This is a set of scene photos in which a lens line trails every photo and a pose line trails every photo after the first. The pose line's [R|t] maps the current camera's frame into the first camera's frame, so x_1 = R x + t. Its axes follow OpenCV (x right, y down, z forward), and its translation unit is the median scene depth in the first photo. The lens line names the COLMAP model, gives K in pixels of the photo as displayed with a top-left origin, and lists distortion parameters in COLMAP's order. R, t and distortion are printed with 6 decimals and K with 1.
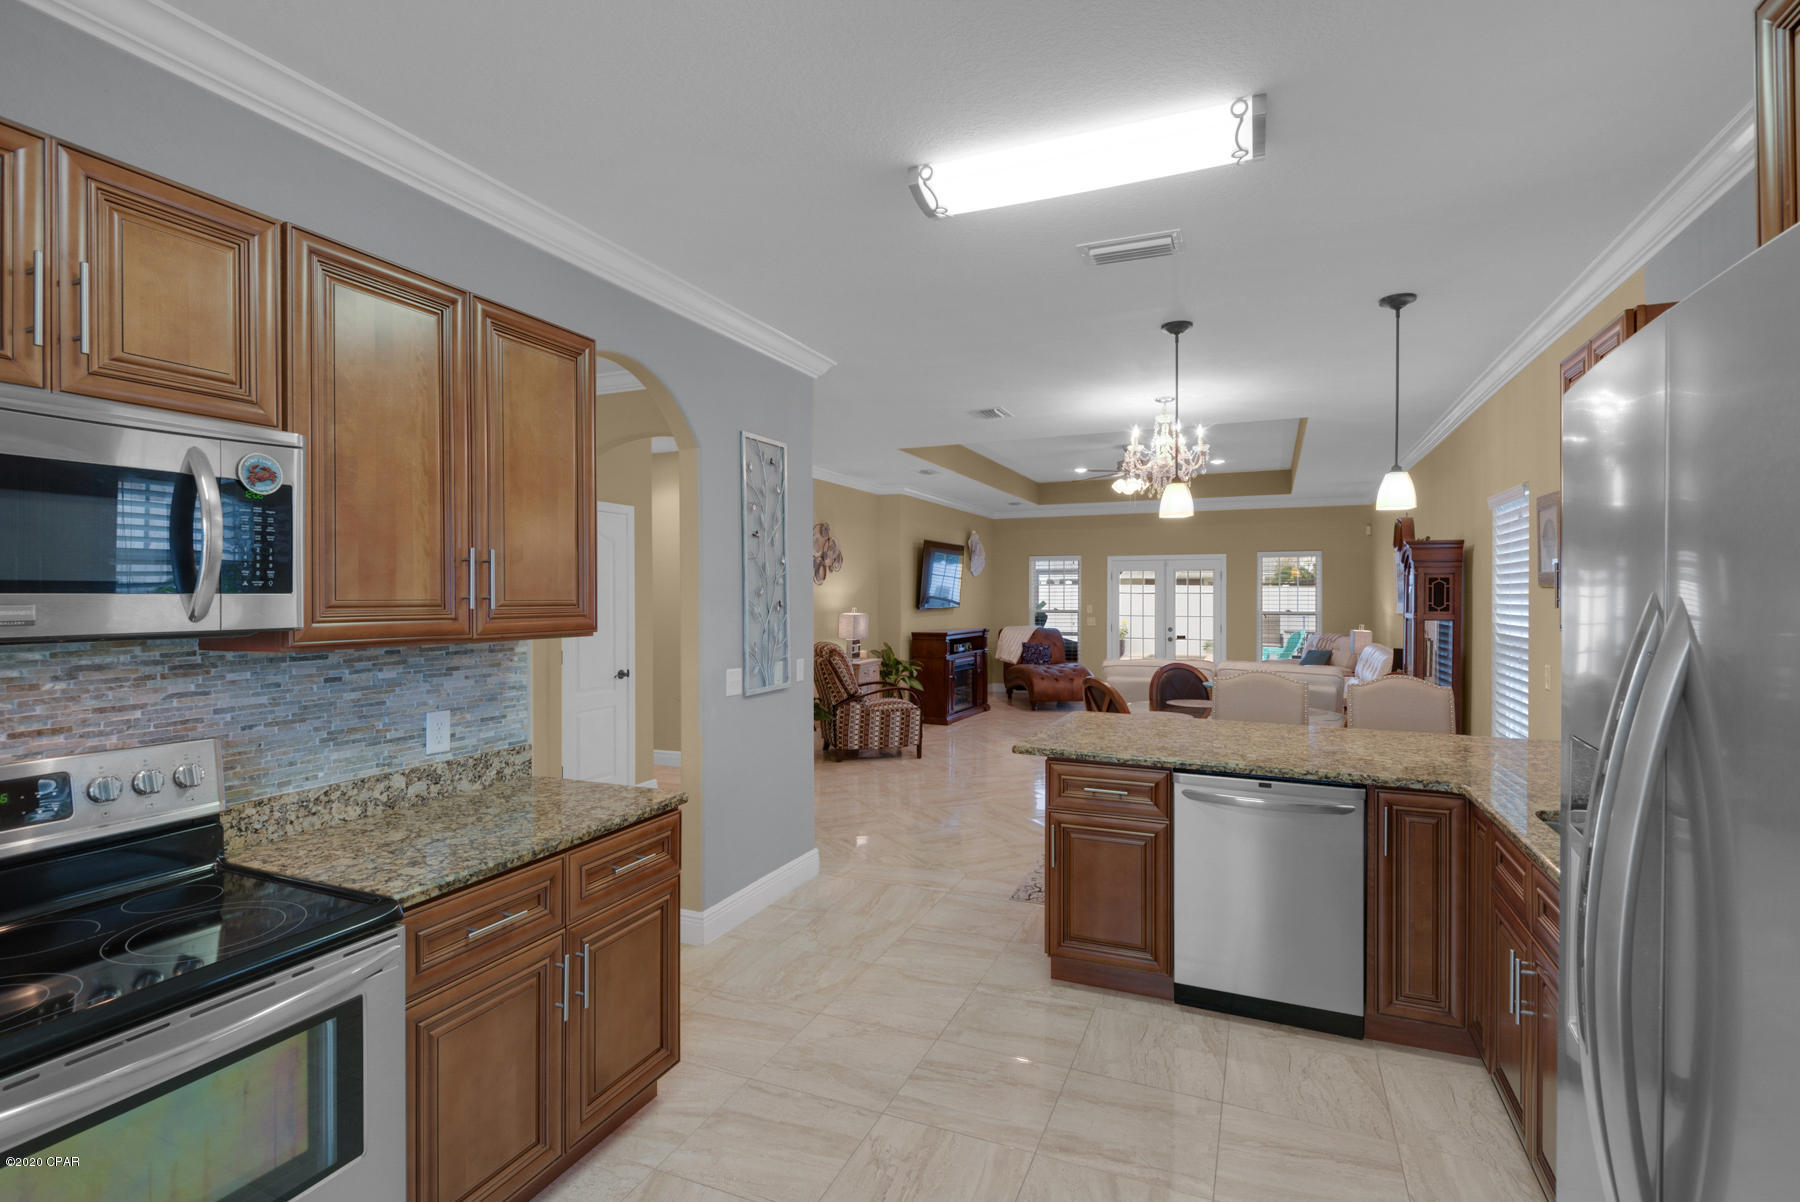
lens RADIAL K [[858.7, 0, 900.0], [0, 858.7, 601.0], [0, 0, 1]] dist [0.019003, -0.018129]
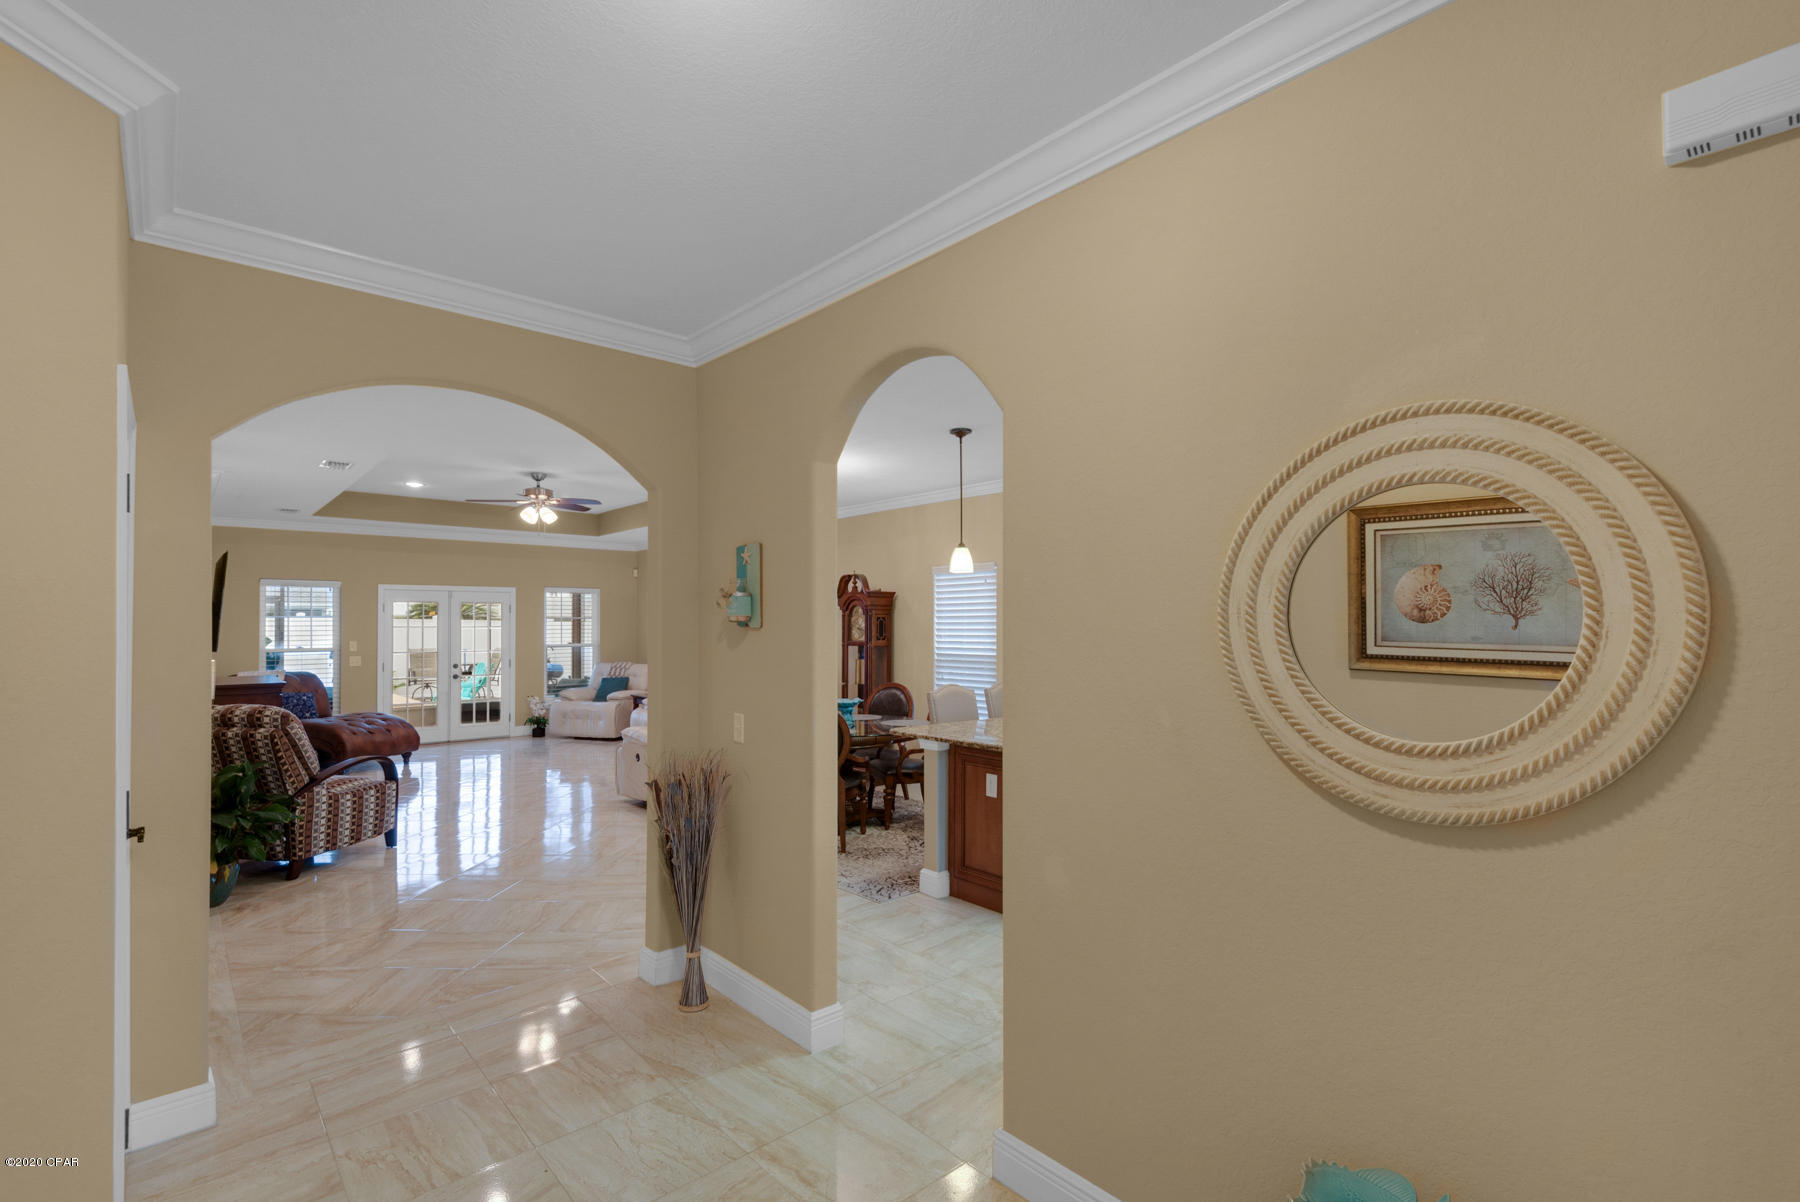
lens RADIAL K [[826.8, 0, 894.7], [0, 826.8, 611.1], [0, 0, 1]] dist [0.022075, -0.000248]
pose [[0.439183, 0.012782, 0.898307, -0.455132], [0.009518, 0.999776, -0.018879, -0.007630], [-0.898347, 0.016841, 0.438963, 0.271844]]
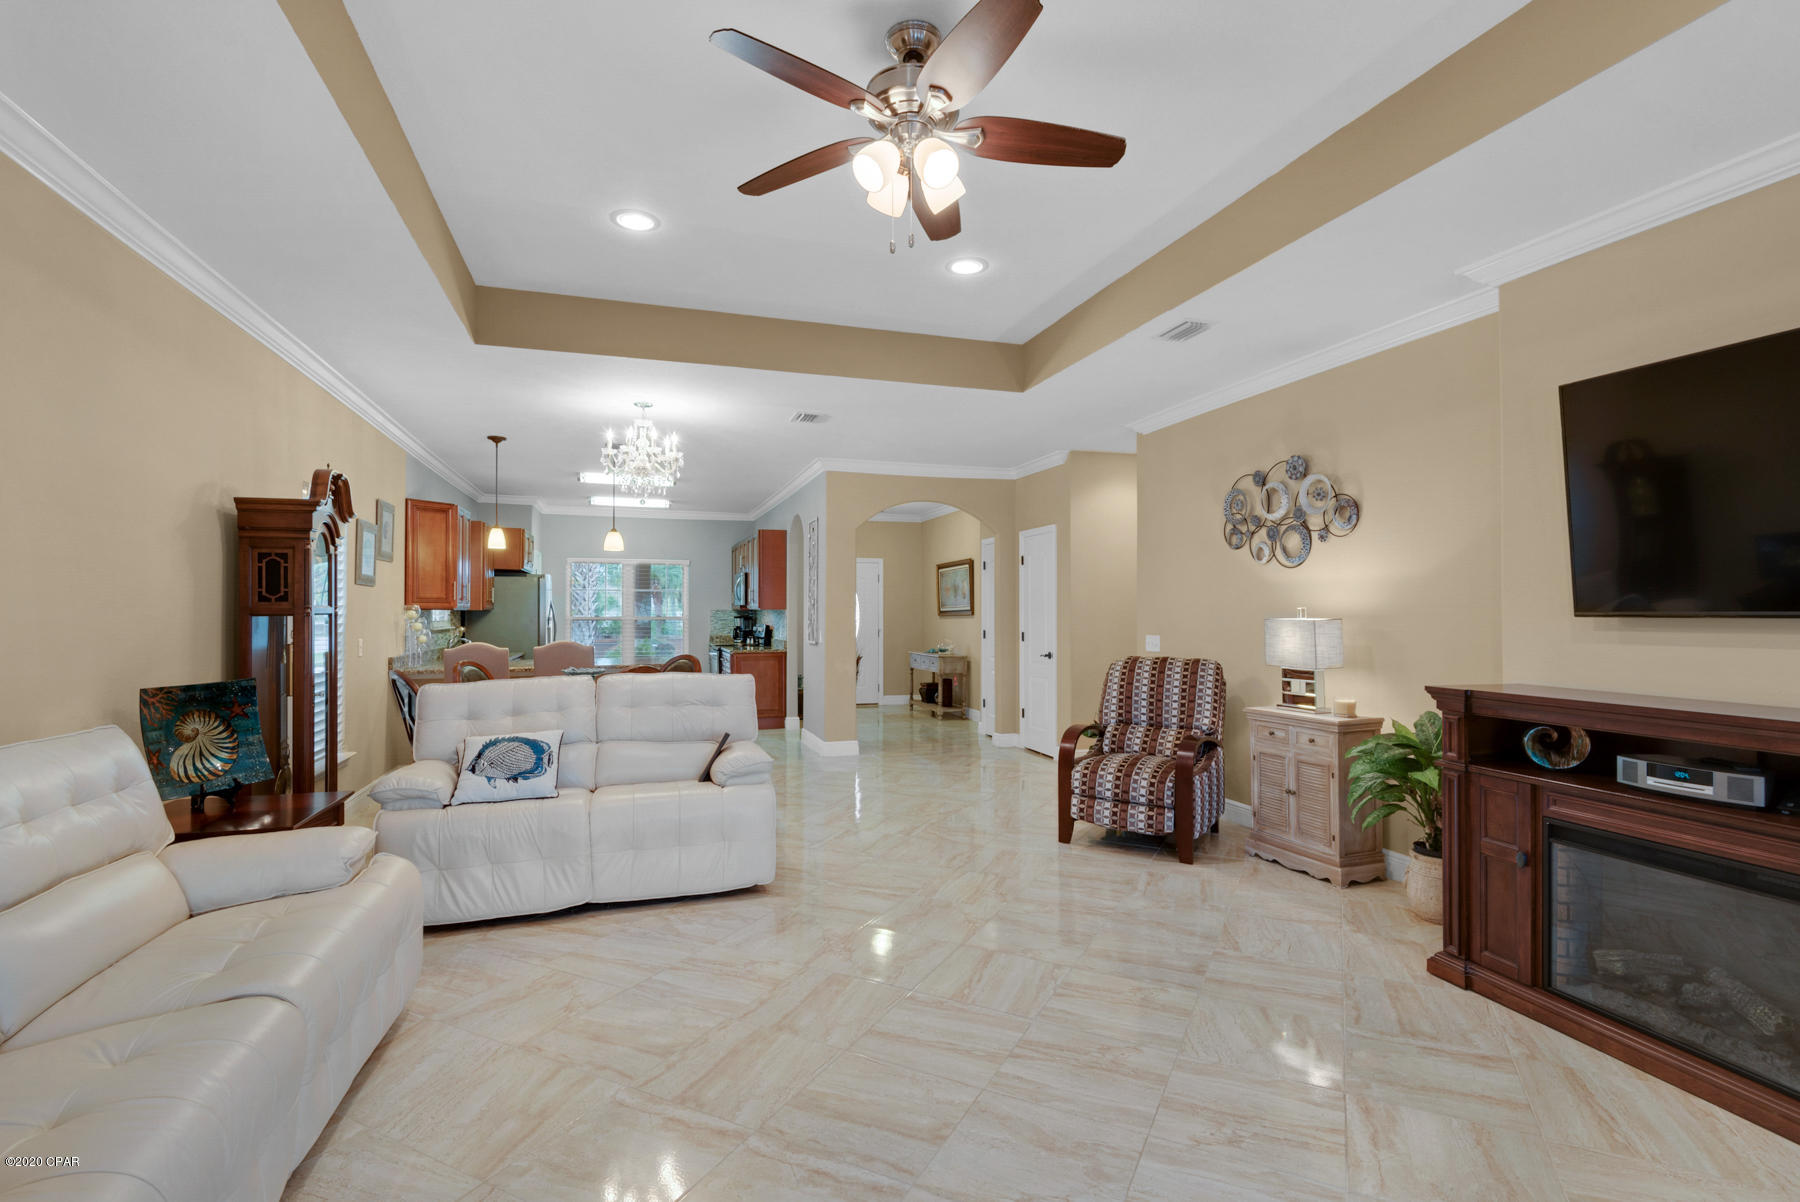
lens RADIAL K [[858.7, 0, 900.0], [0, 858.7, 601.0], [0, 0, 1]] dist [0.019003, -0.018129]
pose [[-0.745888, -0.007482, -0.666030, 0.527730], [-0.004682, 0.999971, -0.005989, 0.008241], [0.666055, -0.001349, -0.745901, 1.394697]]
